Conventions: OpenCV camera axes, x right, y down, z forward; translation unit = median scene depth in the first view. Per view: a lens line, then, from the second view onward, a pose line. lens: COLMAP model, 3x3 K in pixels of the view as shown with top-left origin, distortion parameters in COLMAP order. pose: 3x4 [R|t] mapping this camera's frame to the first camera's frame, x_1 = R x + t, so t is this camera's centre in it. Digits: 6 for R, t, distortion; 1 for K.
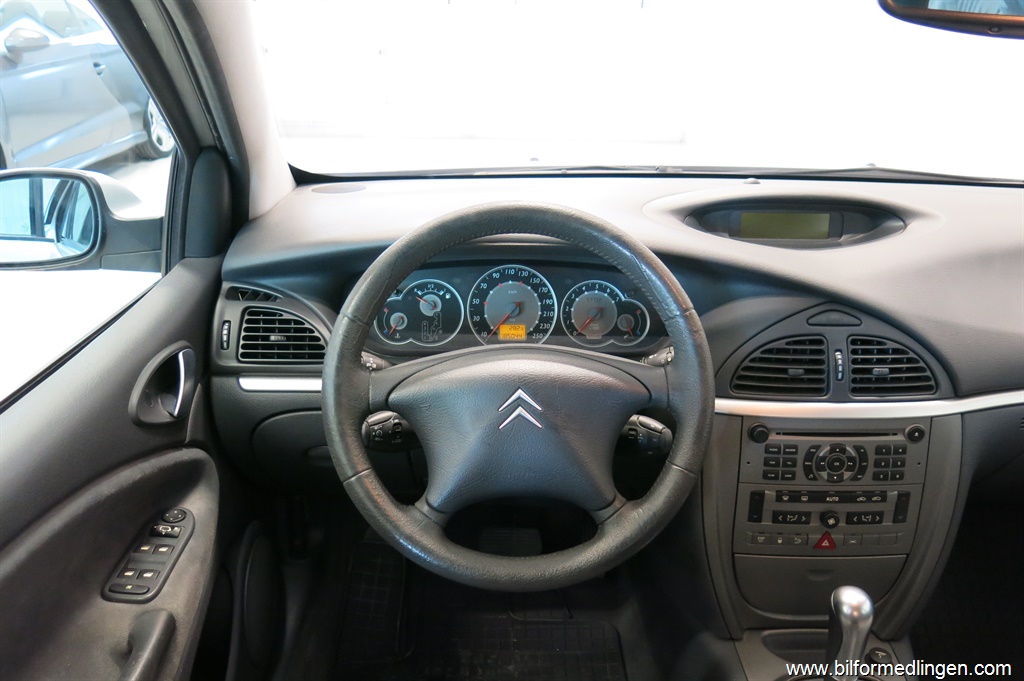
lens RADIAL K [[848.6, 0, 520.2], [0, 848.6, 347.0], [0, 0, 1]] dist [-0.020255, 0.001752]
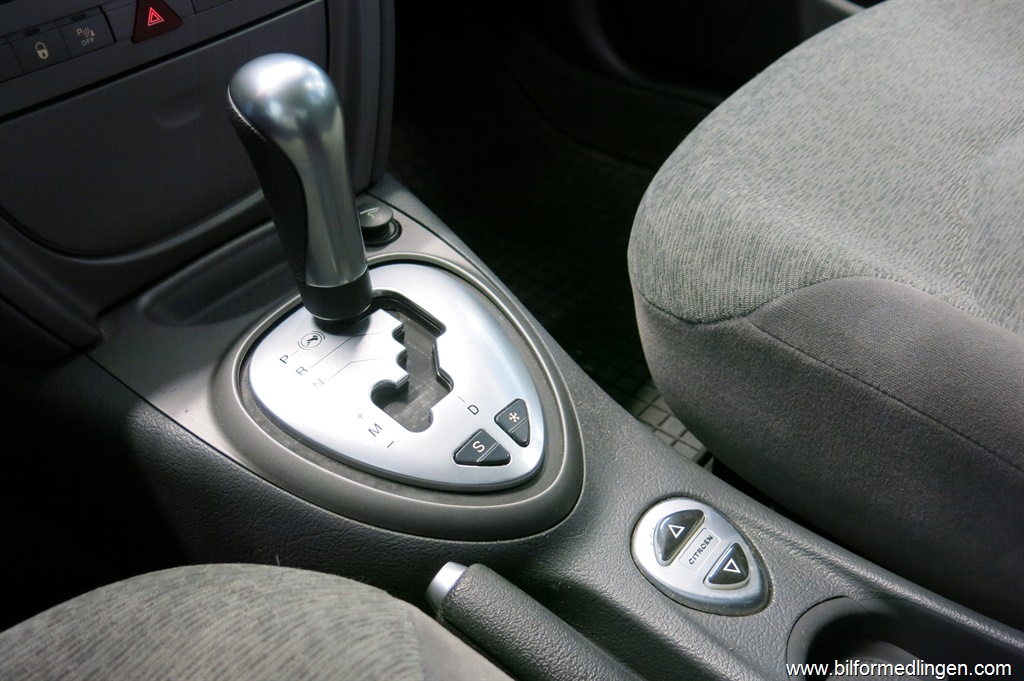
lens RADIAL K [[848.6, 0, 506.1], [0, 848.6, 348.6], [0, 0, 1]] dist [-0.020255, 0.001752]
pose [[0.651480, -0.529659, 0.543172, 0.169177], [0.335599, 0.843293, 0.419797, 0.249737], [-0.680402, -0.091202, 0.727141, 0.577908]]
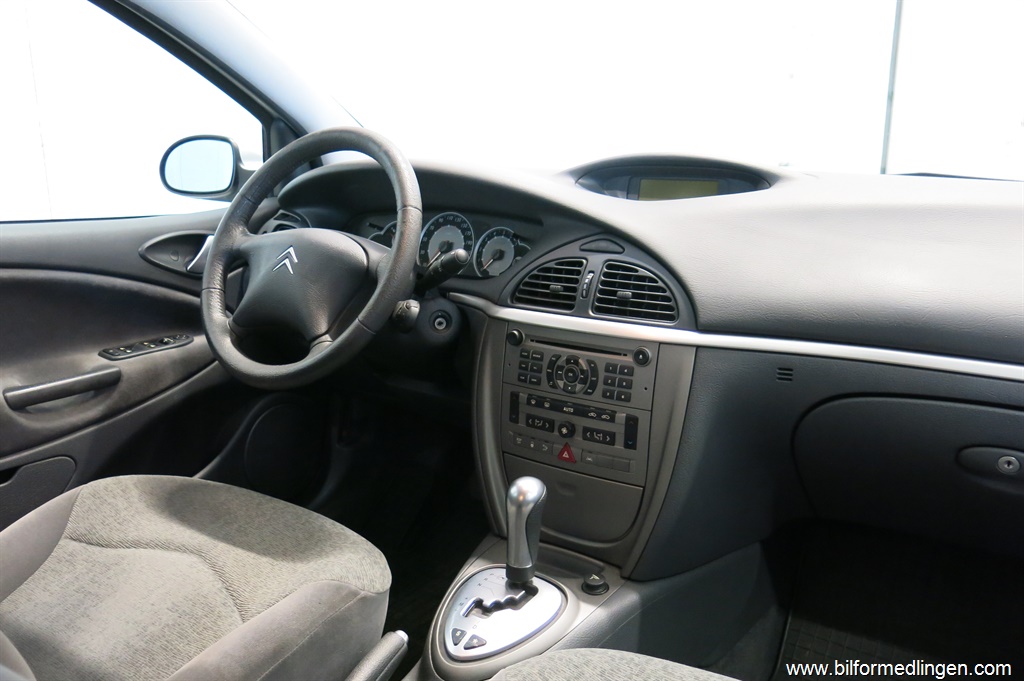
lens RADIAL K [[848.6, 0, 516.9], [0, 848.6, 358.4], [0, 0, 1]] dist [-0.020255, 0.001752]
pose [[0.807485, 0.130700, -0.575226, 0.897520], [-0.207052, 0.975900, -0.068915, 0.197974], [0.552356, 0.174749, 0.815086, 0.078314]]
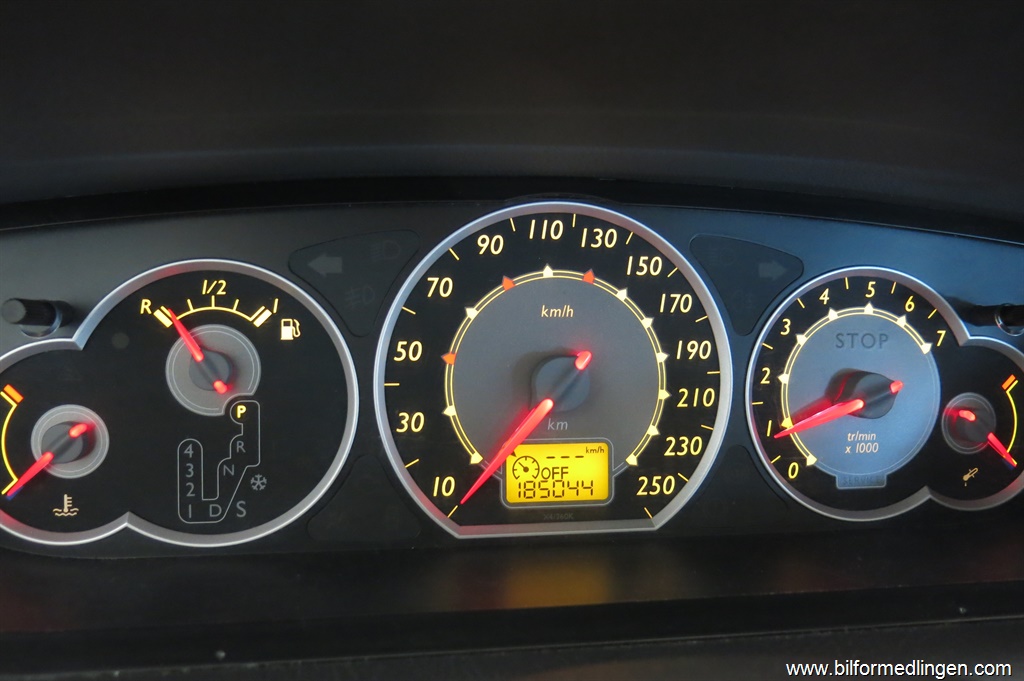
lens RADIAL K [[848.6, 0, 503.6], [0, 848.6, 346.3], [0, 0, 1]] dist [-0.020255, 0.001752]
pose [[0.989832, -0.010907, 0.141821, -0.065911], [0.014754, 0.999551, -0.026098, -0.053568], [-0.141472, 0.027925, 0.989548, 0.835906]]
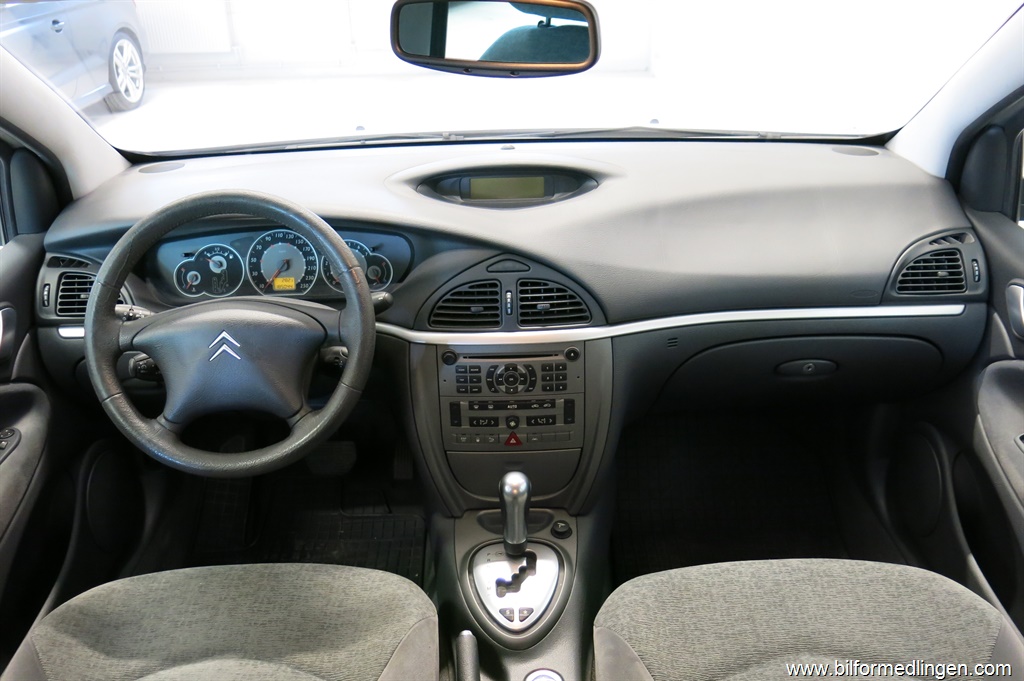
lens RADIAL K [[848.6, 0, 514.8], [0, 848.6, 345.2], [0, 0, 1]] dist [-0.020255, 0.001752]
pose [[0.999218, -0.033111, -0.021618, 0.392551], [0.034730, 0.996237, 0.079403, -0.015759], [0.018908, -0.080092, 0.996608, -0.274498]]
